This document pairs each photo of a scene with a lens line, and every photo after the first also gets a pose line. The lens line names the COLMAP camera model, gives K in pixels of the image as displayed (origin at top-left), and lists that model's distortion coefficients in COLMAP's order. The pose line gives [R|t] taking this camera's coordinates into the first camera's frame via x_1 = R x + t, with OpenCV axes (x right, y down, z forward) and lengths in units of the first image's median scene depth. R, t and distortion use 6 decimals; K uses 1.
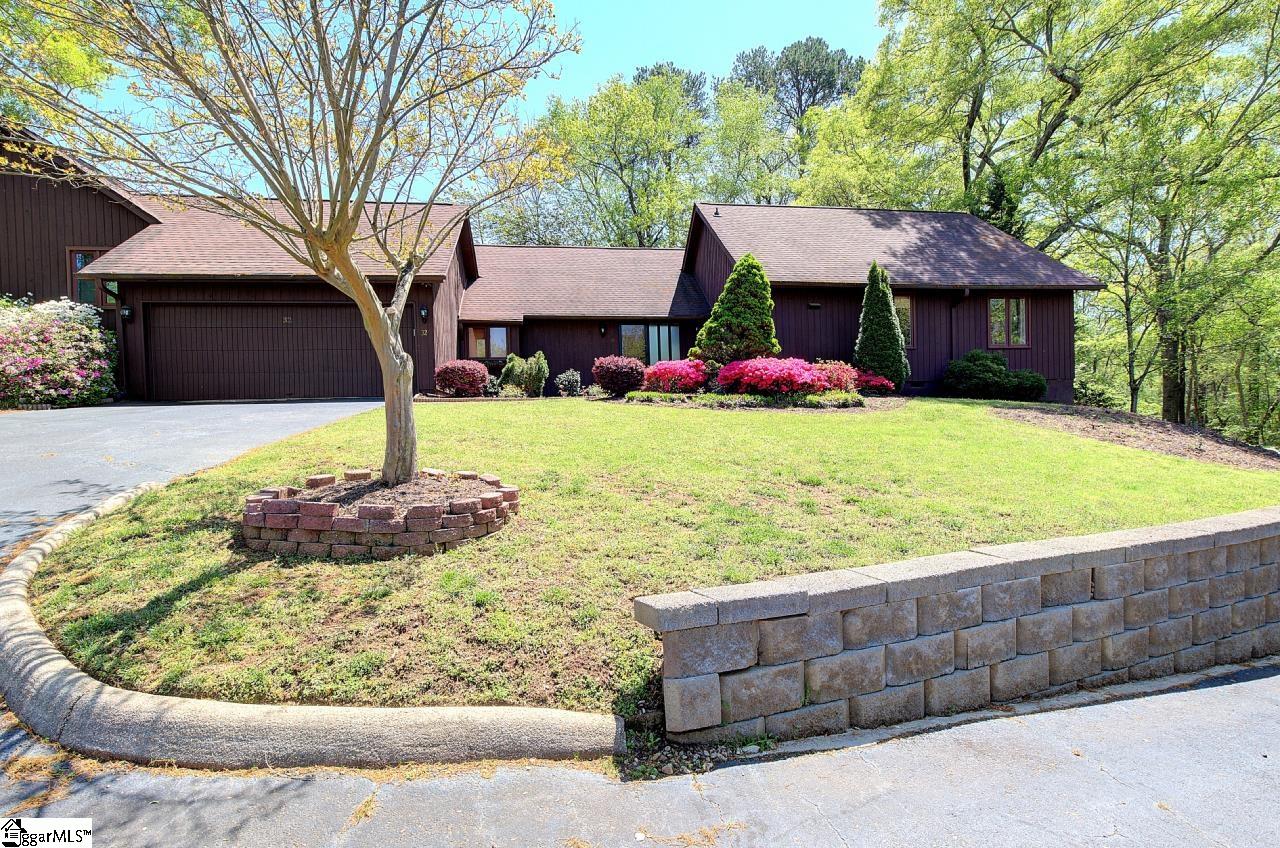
lens RADIAL K [[573.4, 0, 640.0], [0, 573.4, 424.0], [0, 0, 1]] dist [0.000839, 0.000360]
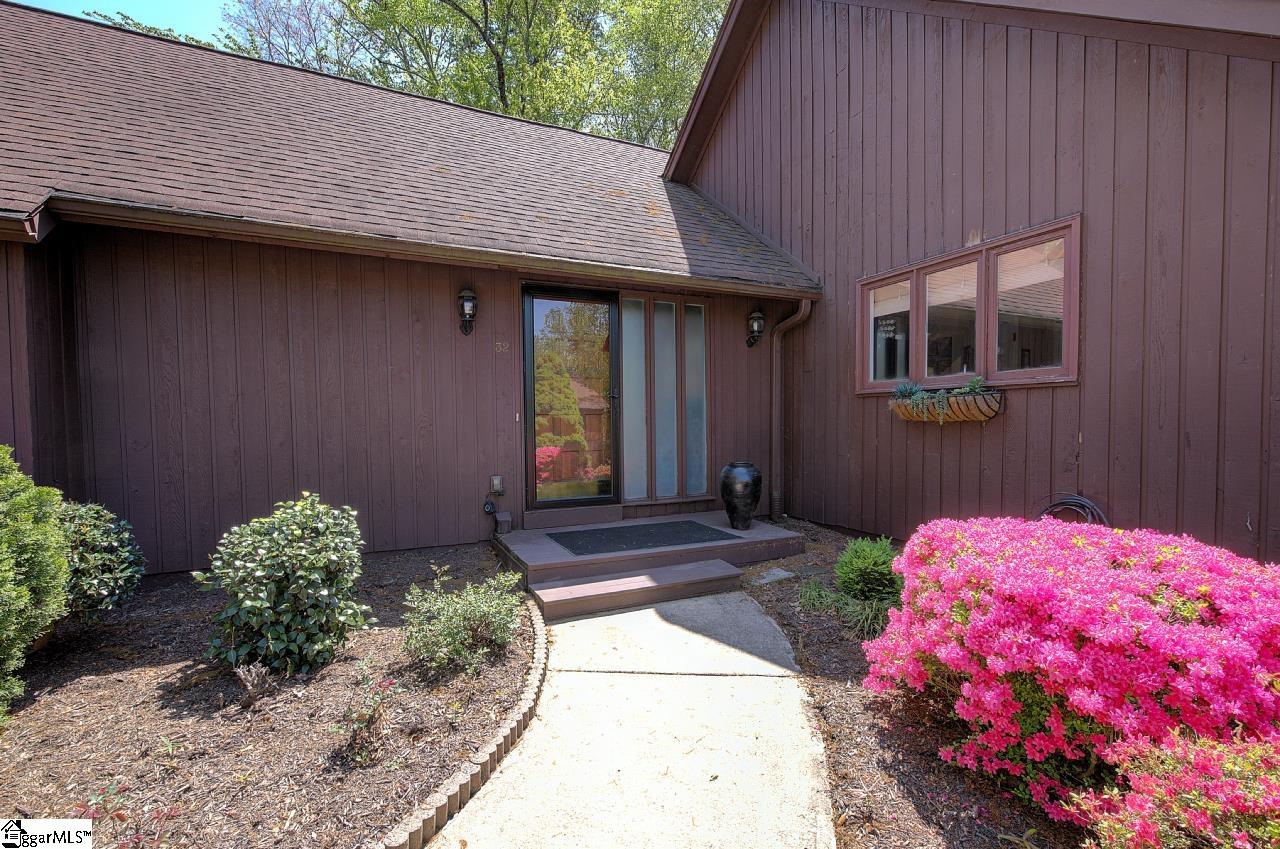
lens RADIAL K [[573.4, 0, 640.0], [0, 573.4, 424.5], [0, 0, 1]] dist [0.000839, 0.000360]
pose [[0.960530, 0.013682, 0.277840, -0.083412], [-0.016058, 0.999851, 0.006278, -0.150686], [-0.277712, -0.010492, 0.960607, 0.974254]]
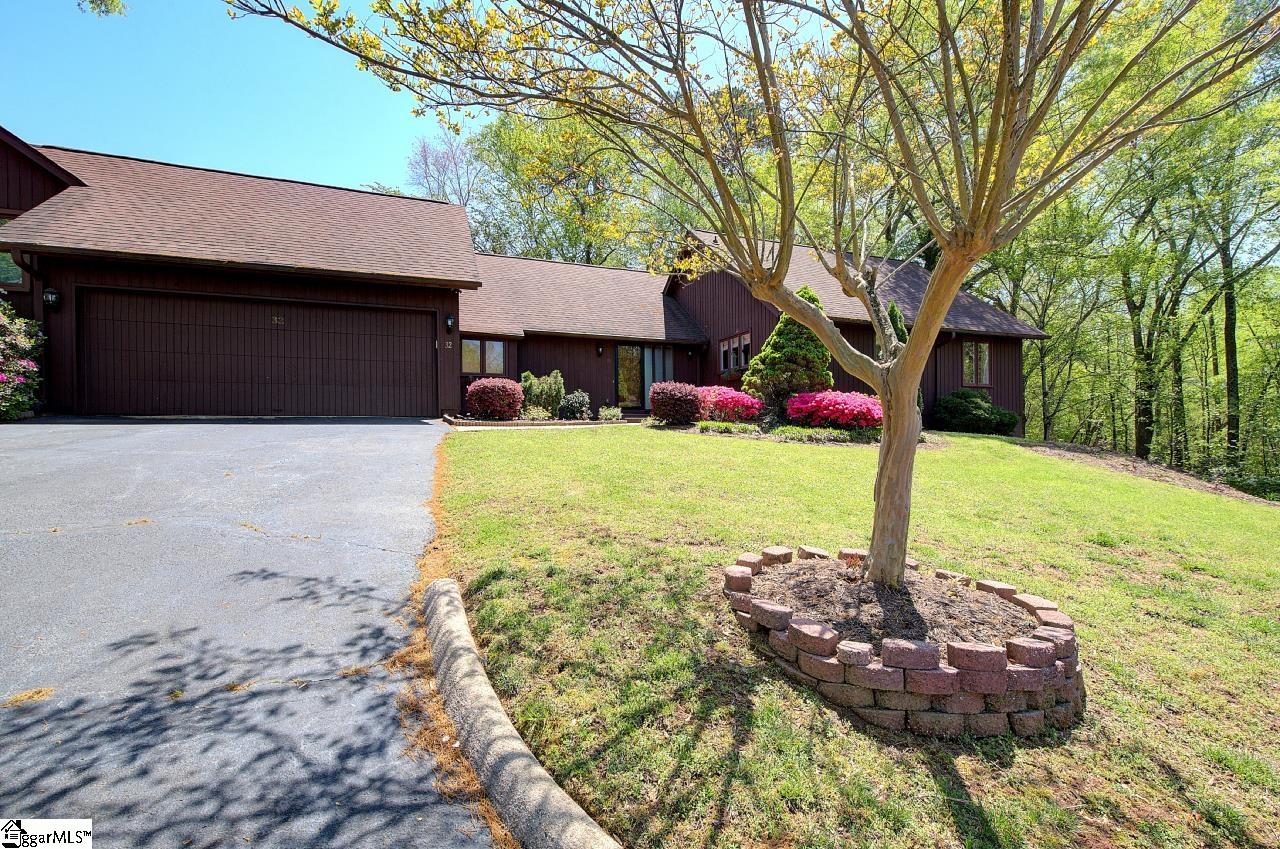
lens RADIAL K [[559.3, 0, 640.0], [0, 559.3, 424.5], [0, 0, 1]] dist [0.001983, 0.000234]
pose [[0.975066, 0.024803, 0.220525, -0.277088], [-0.019793, 0.999494, -0.024897, -0.022033], [-0.221031, 0.019912, 0.975064, 0.099756]]
